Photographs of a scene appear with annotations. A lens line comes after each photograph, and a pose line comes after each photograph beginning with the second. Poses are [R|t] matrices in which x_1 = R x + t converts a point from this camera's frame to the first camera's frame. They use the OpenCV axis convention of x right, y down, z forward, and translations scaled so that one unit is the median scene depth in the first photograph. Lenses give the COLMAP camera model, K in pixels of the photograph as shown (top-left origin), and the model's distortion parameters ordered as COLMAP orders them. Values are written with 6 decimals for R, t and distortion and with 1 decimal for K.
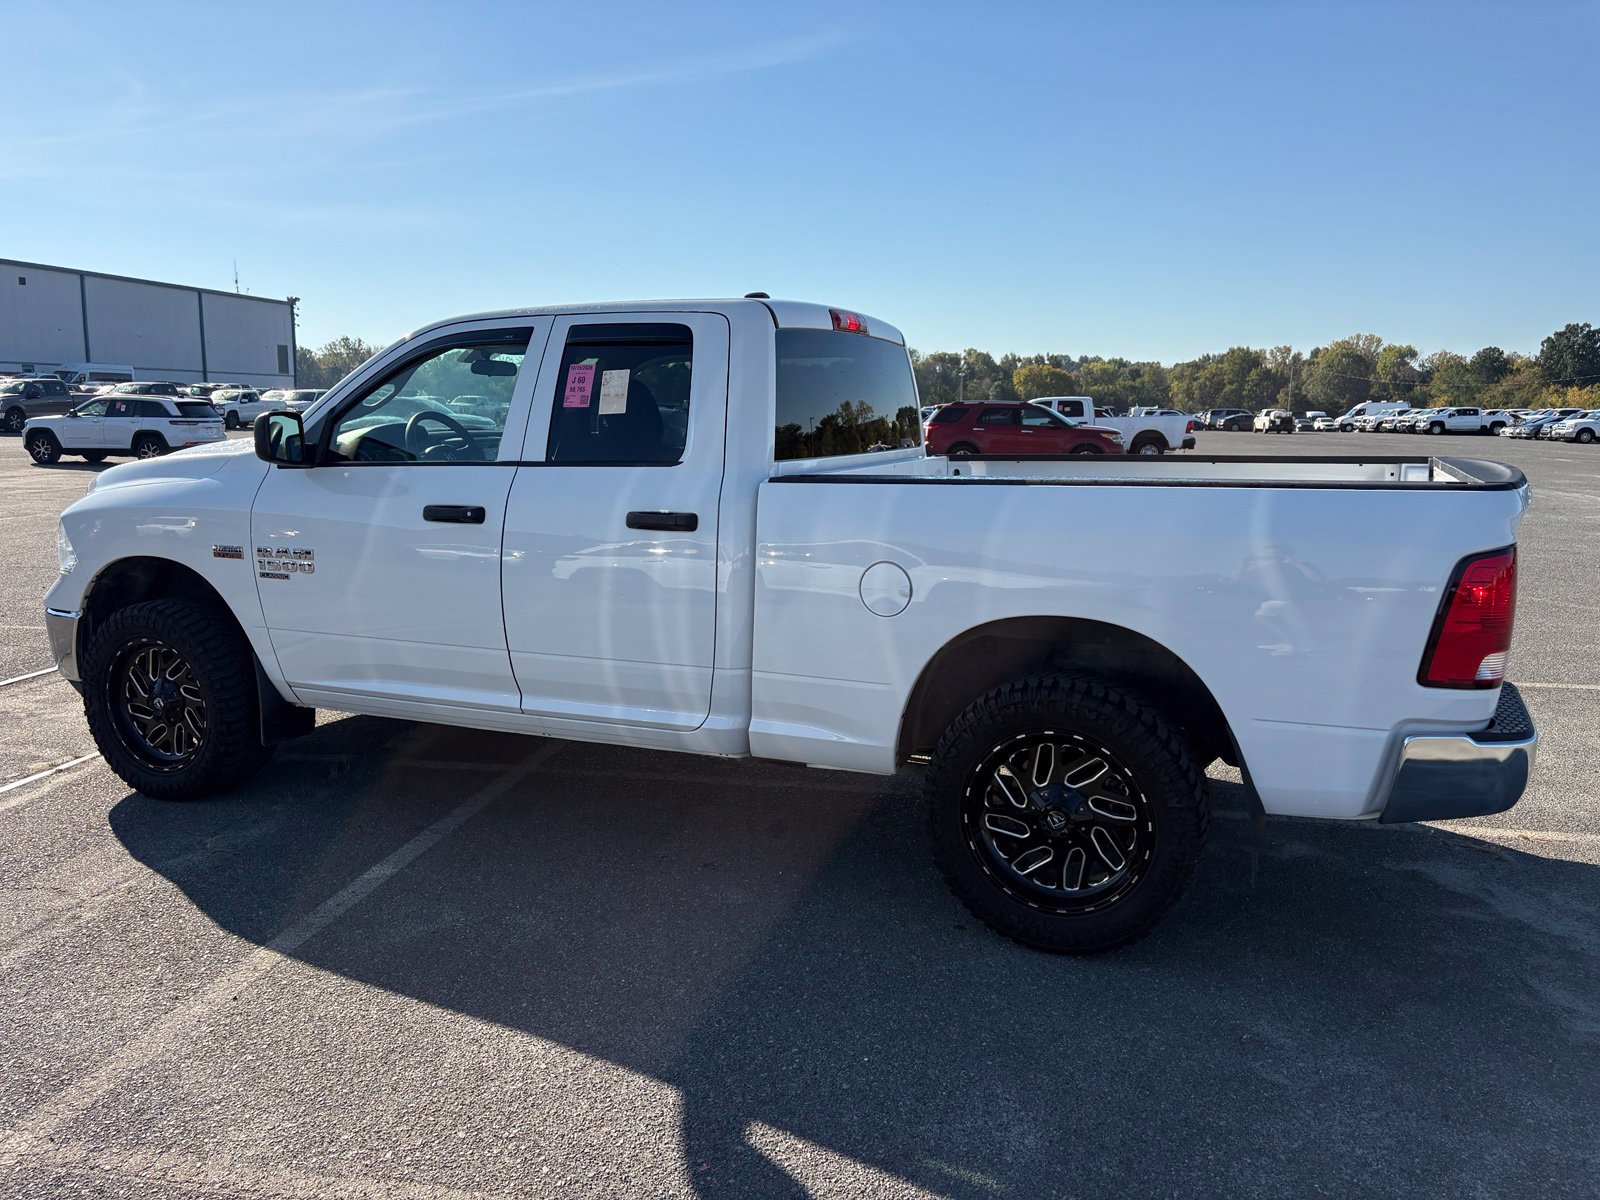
lens RADIAL K [[1192.3, 0, 797.2], [0, 1192.3, 555.5], [0, 0, 1]] dist [0.080531, -0.113041]
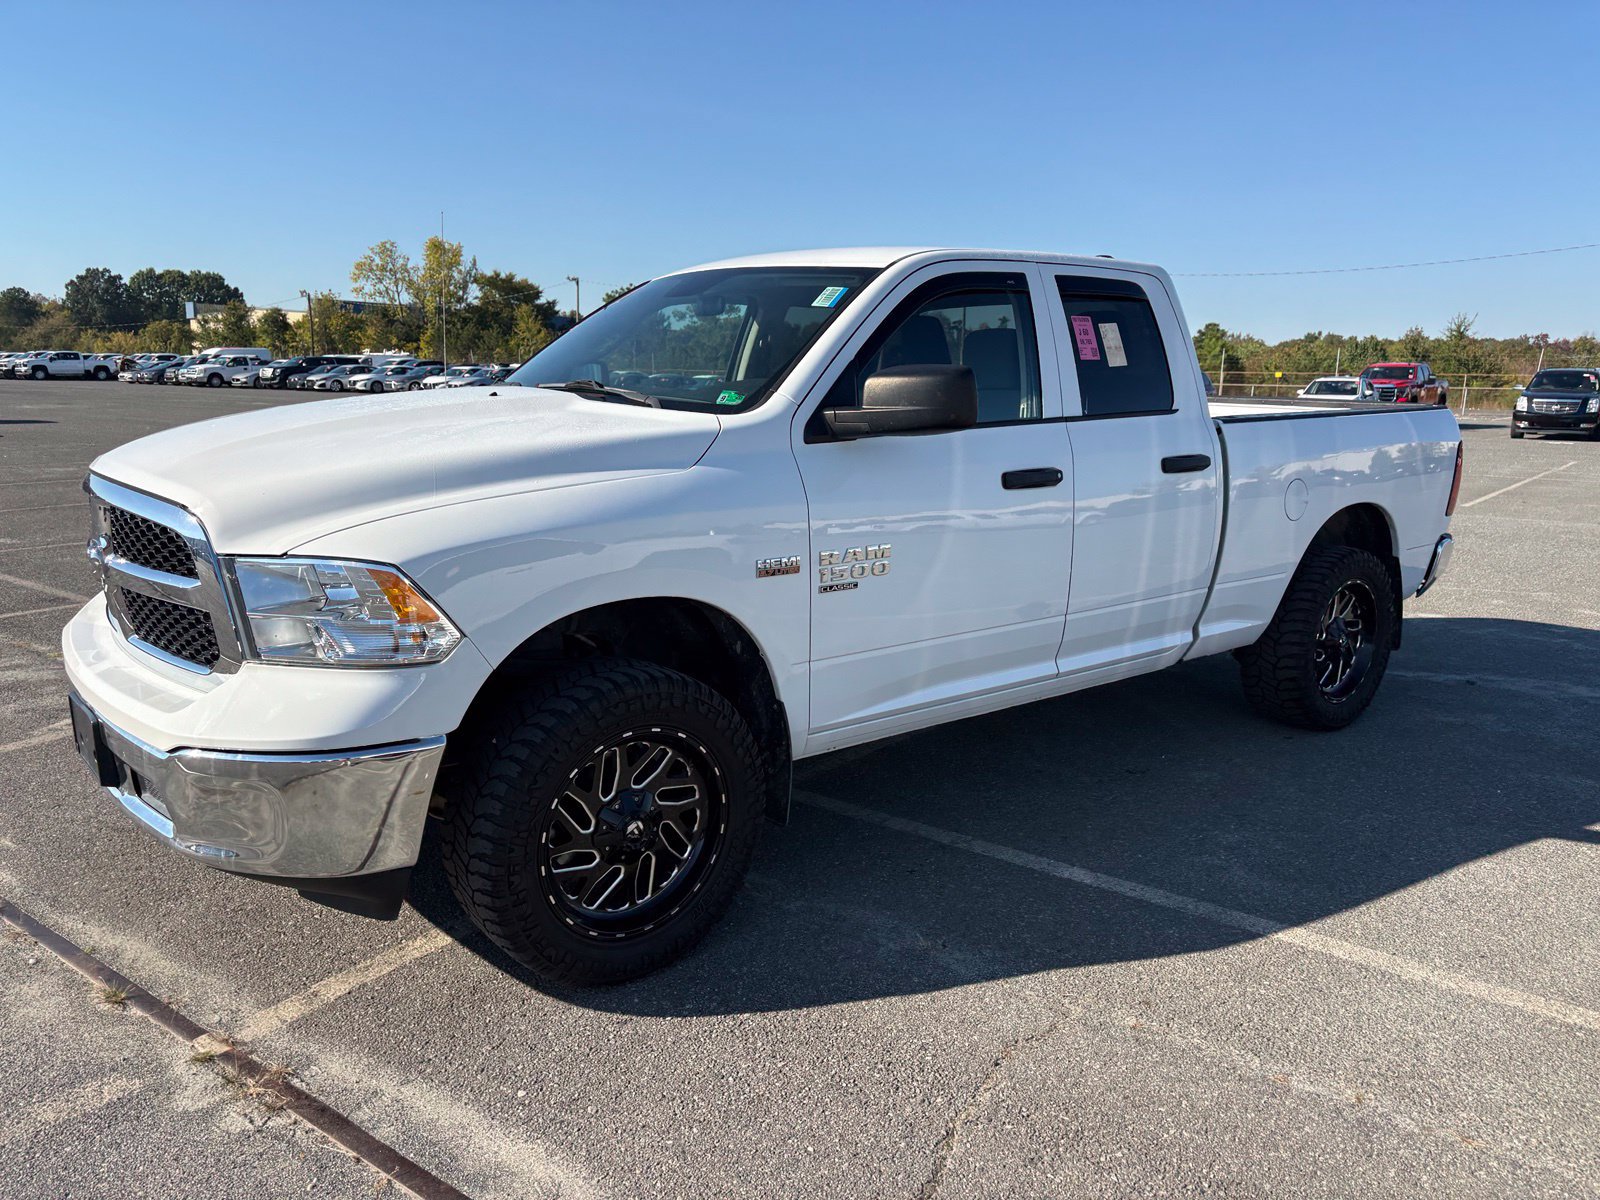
lens RADIAL K [[1202.5, 0, 775.3], [0, 1202.5, 597.7], [0, 0, 1]] dist [0.065305, -0.068571]
pose [[0.474207, -0.164311, 0.864945, -0.181864], [0.096842, 0.986204, 0.134252, -0.013349], [-0.875071, 0.020100, 0.483577, 0.111708]]
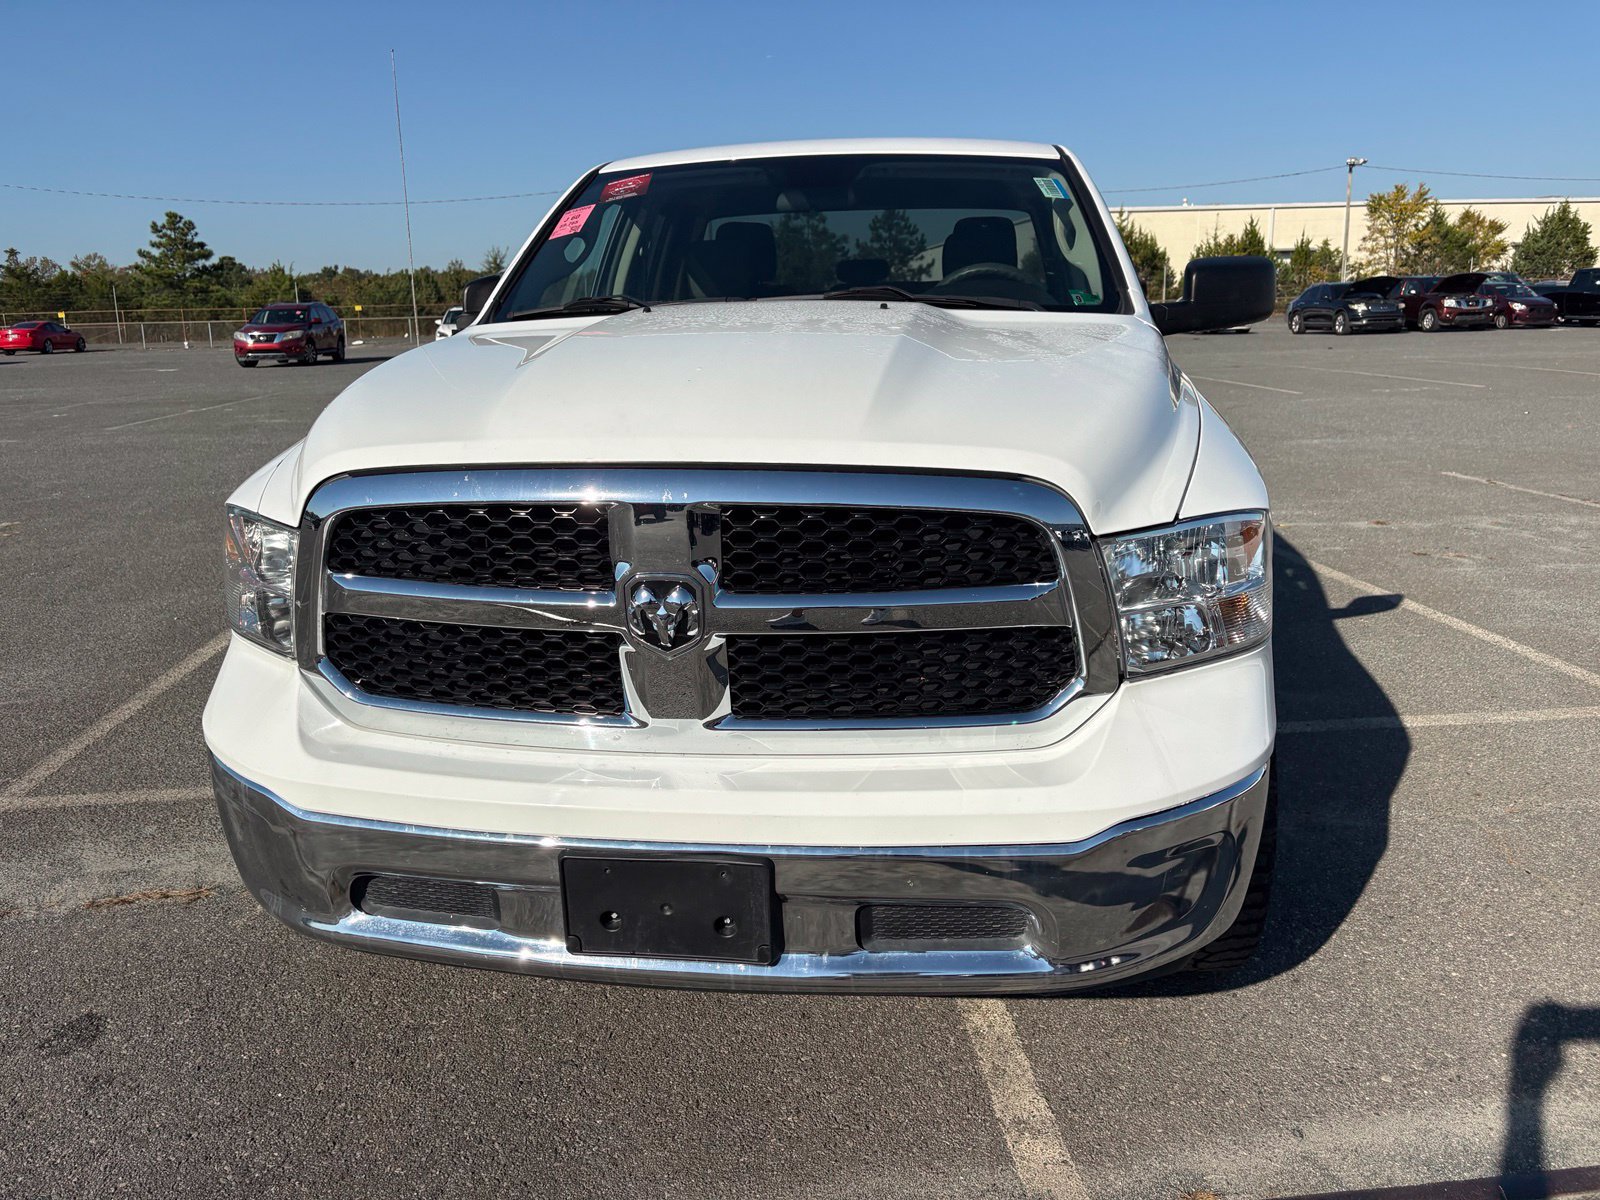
lens RADIAL K [[1231.9, 0, 800.0], [0, 1231.9, 600.0], [0, 0, 1]] dist [0.013763, 0.007772]
pose [[-0.268220, -0.229027, 0.935738, -0.177760], [0.137431, 0.952298, 0.272473, -0.025503], [-0.953504, 0.201682, -0.223950, 0.230877]]
